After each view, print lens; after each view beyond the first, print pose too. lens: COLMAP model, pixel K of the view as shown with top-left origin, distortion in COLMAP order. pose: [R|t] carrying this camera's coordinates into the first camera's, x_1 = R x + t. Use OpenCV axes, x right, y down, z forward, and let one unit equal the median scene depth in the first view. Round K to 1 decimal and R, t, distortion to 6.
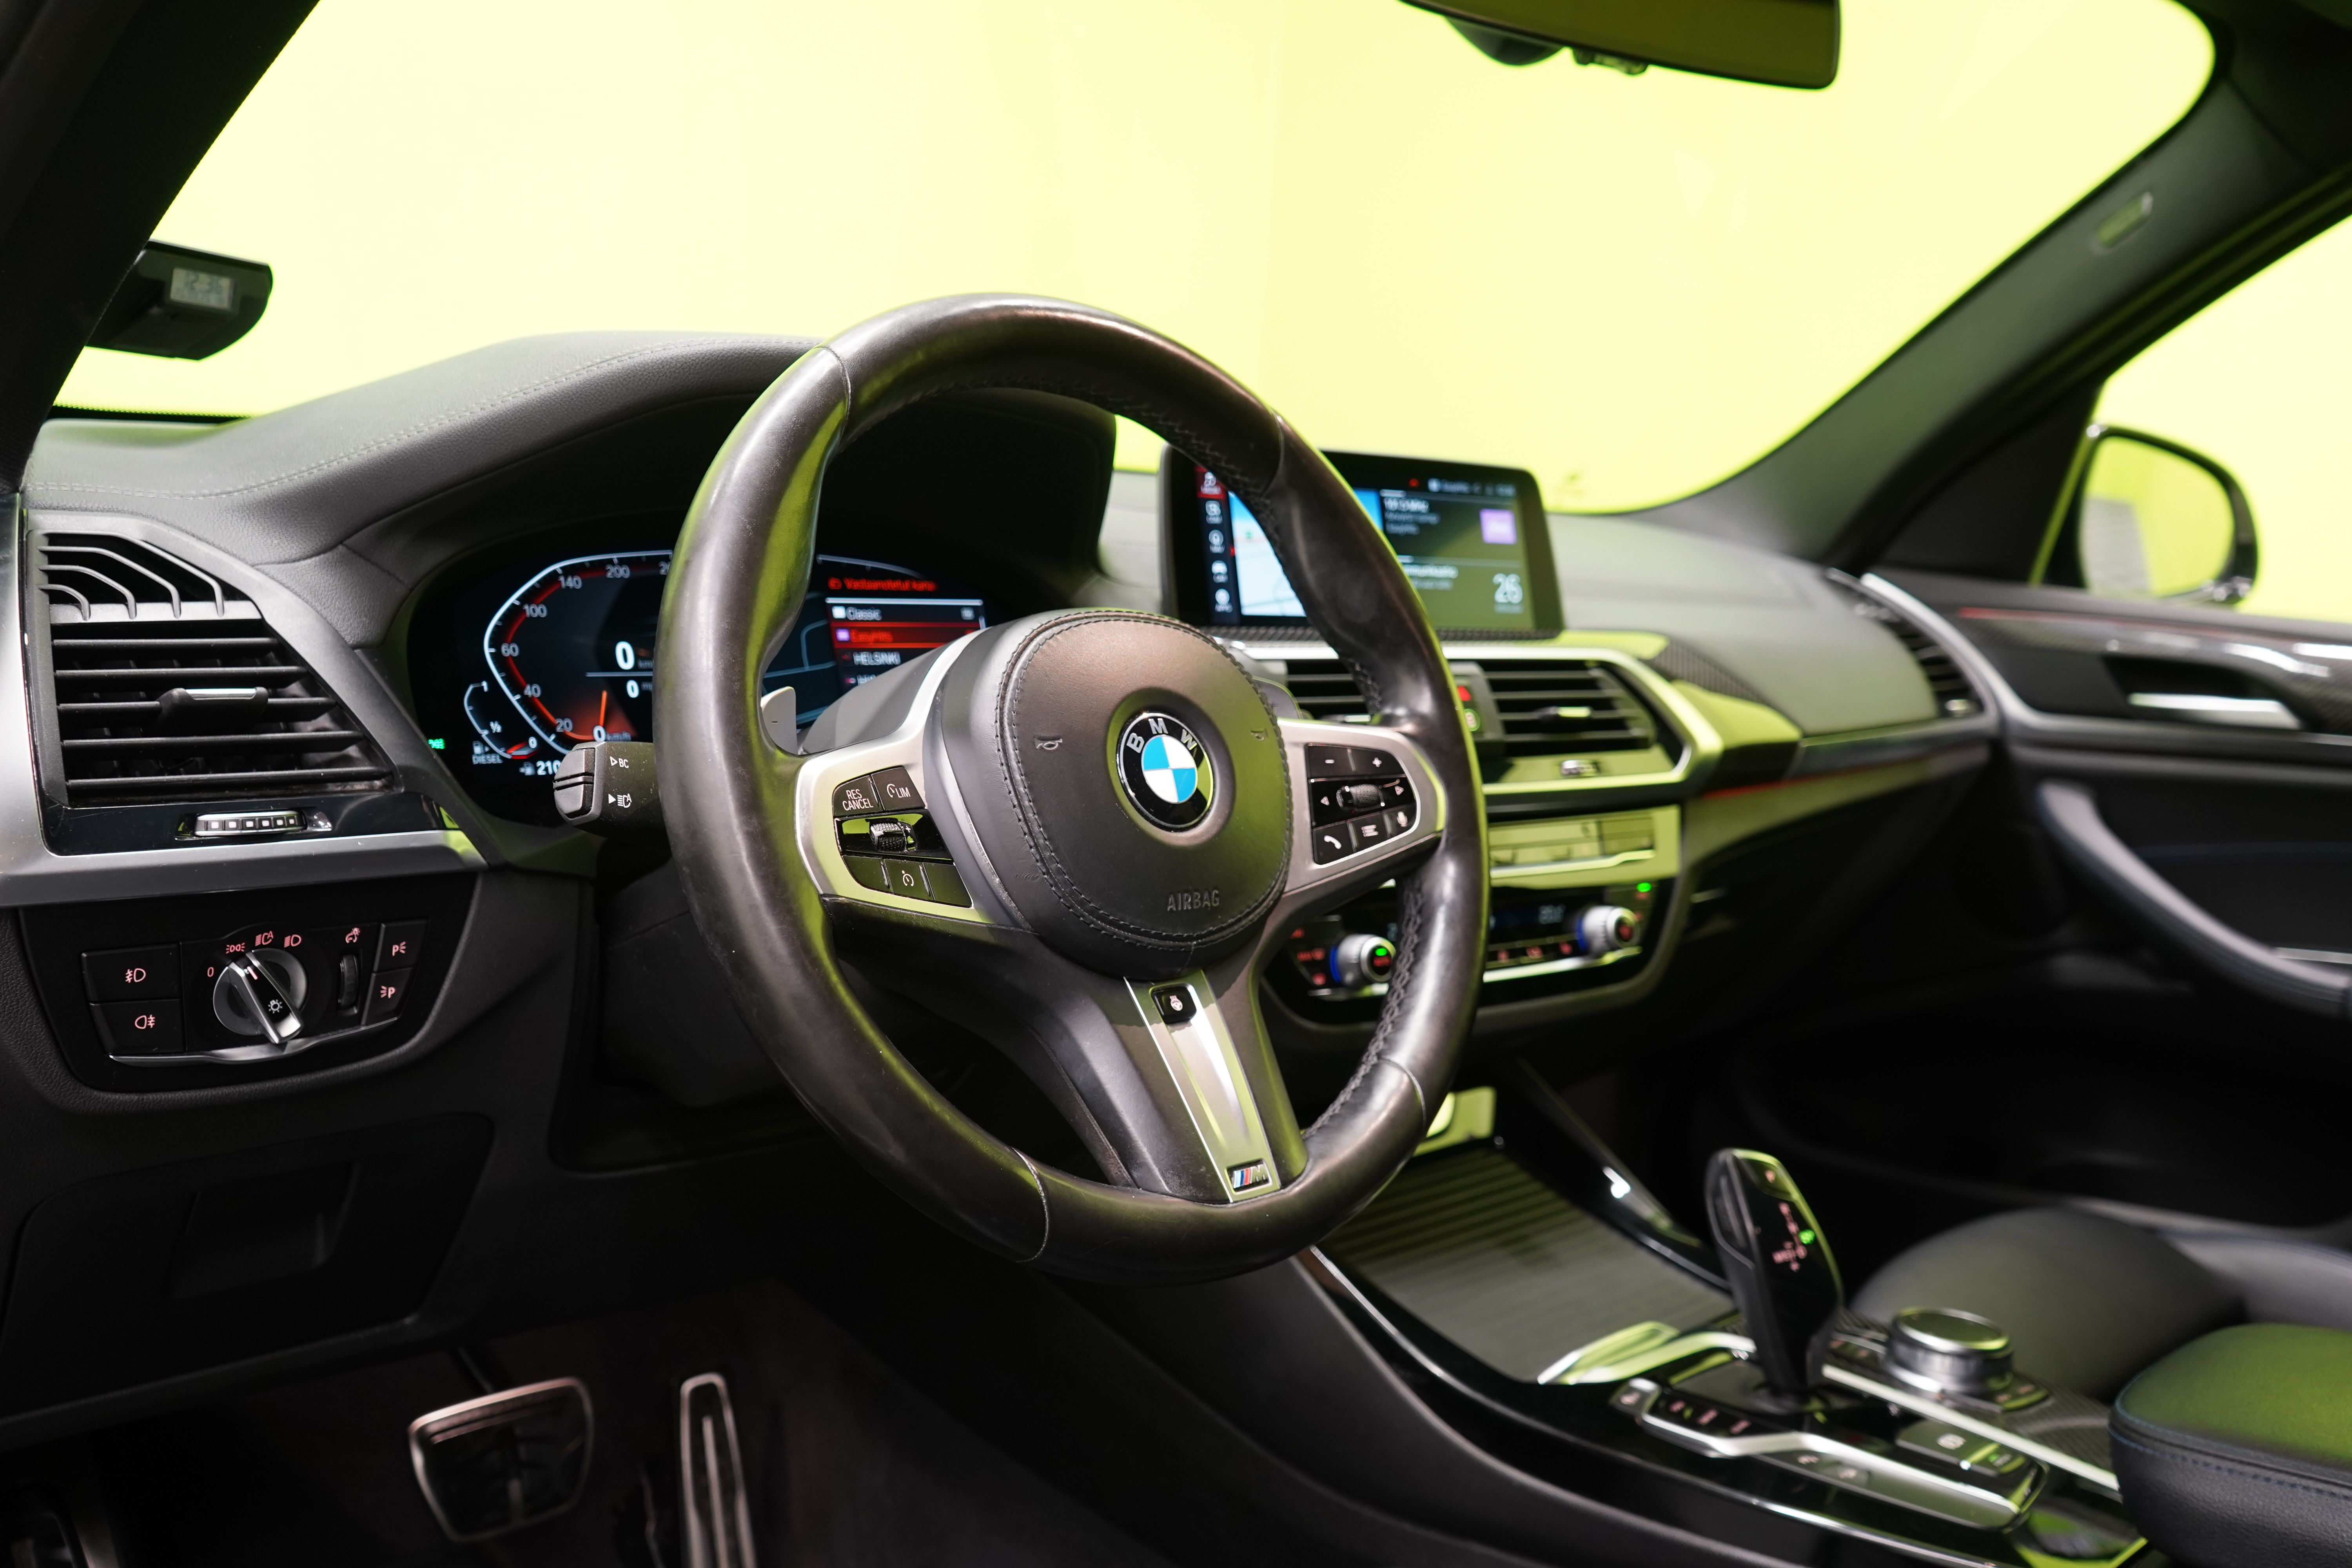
lens RADIAL K [[1976.8, 0, 1176.0], [0, 1976.8, 784.0], [0, 0, 1]] dist [0.002056, -0.000636]
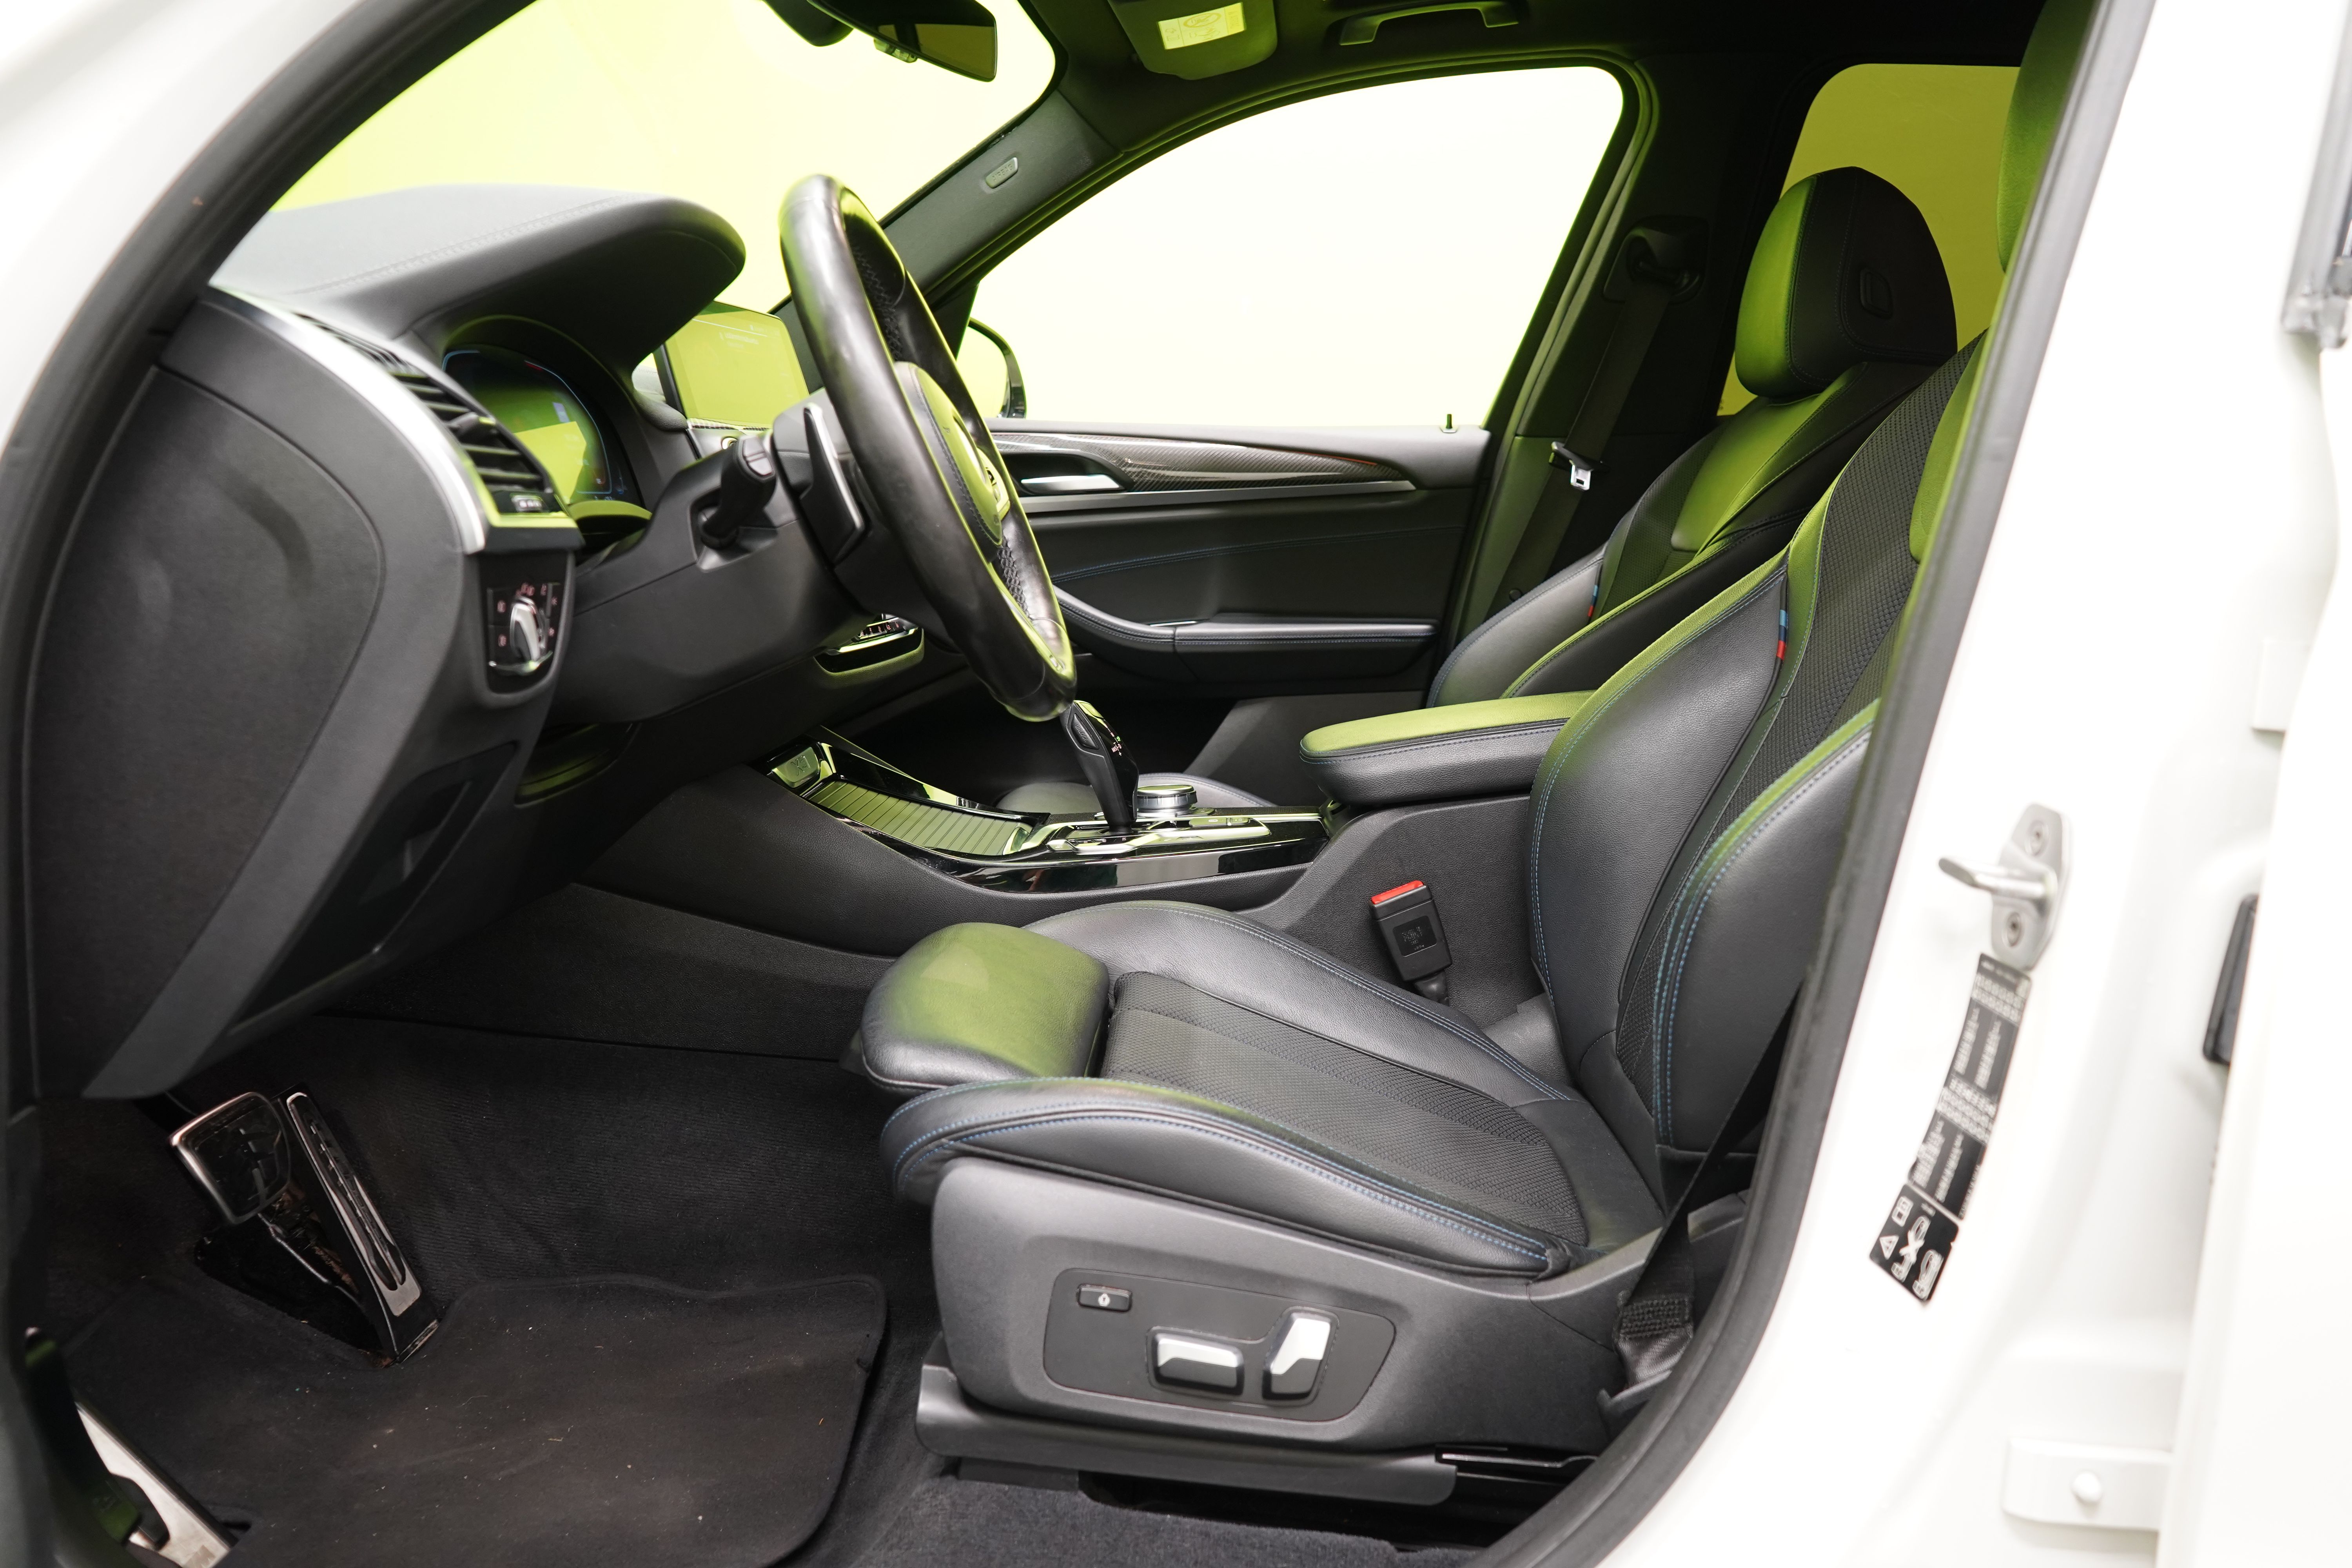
lens RADIAL K [[1976.8, 0, 1176.0], [0, 1976.8, 784.0], [0, 0, 1]] dist [0.002056, -0.000636]
pose [[0.687053, -0.154572, 0.709976, -0.661485], [0.136035, 0.987197, 0.083284, 0.090706], [-0.713760, 0.039361, 0.699284, -0.199737]]
